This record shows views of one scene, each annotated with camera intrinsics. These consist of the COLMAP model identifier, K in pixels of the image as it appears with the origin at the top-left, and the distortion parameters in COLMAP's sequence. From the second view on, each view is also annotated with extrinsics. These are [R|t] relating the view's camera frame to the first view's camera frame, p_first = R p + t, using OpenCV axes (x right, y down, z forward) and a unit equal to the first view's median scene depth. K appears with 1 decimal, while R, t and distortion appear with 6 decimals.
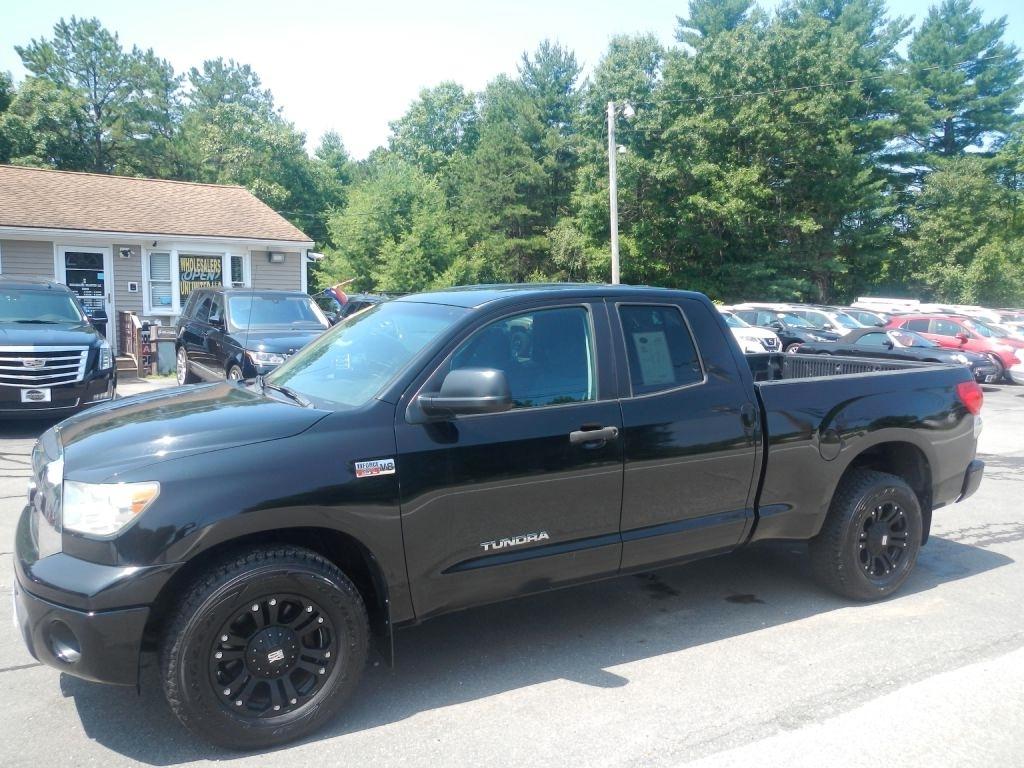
lens RADIAL K [[820.2, 0, 512.7], [0, 820.2, 405.2], [0, 0, 1]] dist [-0.005464, -0.009975]
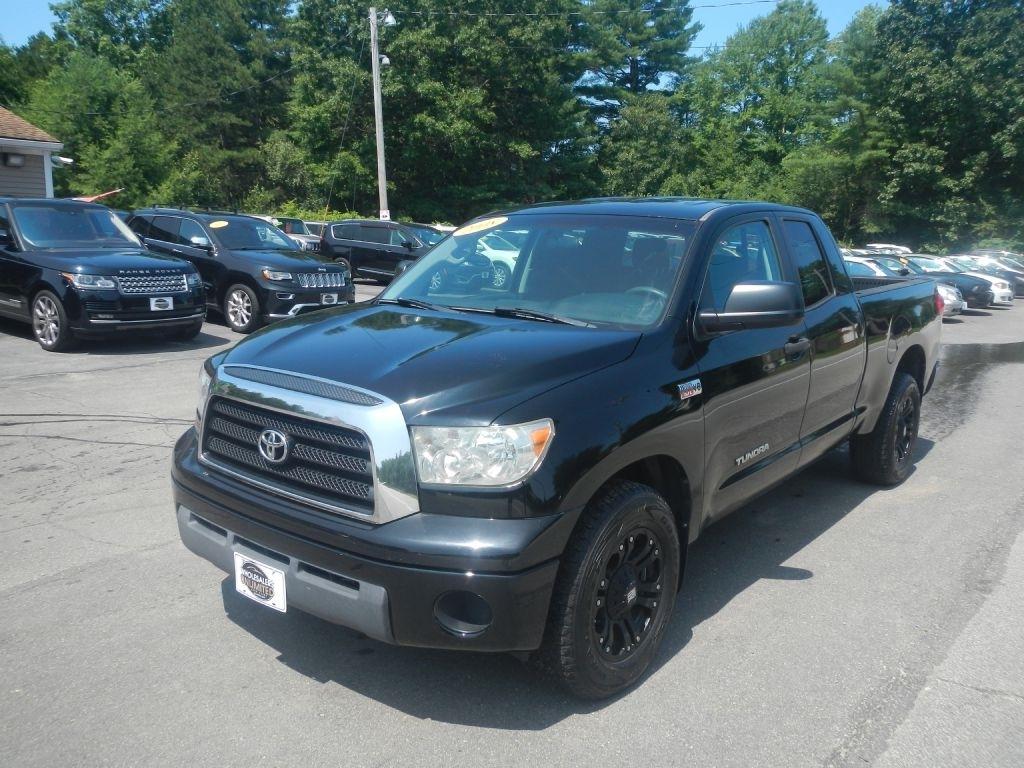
lens RADIAL K [[820.2, 0, 508.7], [0, 820.2, 401.7], [0, 0, 1]] dist [-0.005464, -0.009975]
pose [[0.932419, -0.059935, 0.356374, -0.086065], [0.028034, 0.995176, 0.094019, -0.000515], [-0.360289, -0.077675, 0.929601, 0.022421]]
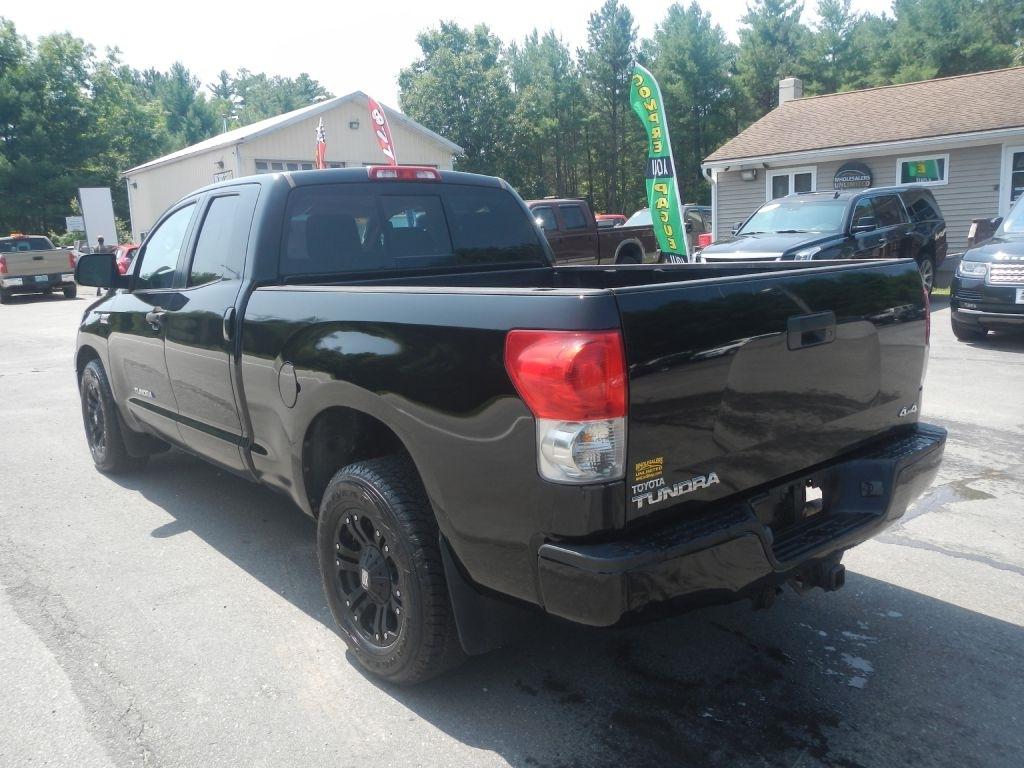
lens RADIAL K [[820.2, 0, 510.6], [0, 820.2, 392.8], [0, 0, 1]] dist [-0.005464, -0.009975]
pose [[0.121876, 0.159289, -0.979680, 0.181331], [-0.075700, 0.985655, 0.150843, -0.009658], [0.989654, 0.055777, 0.132186, 0.187510]]
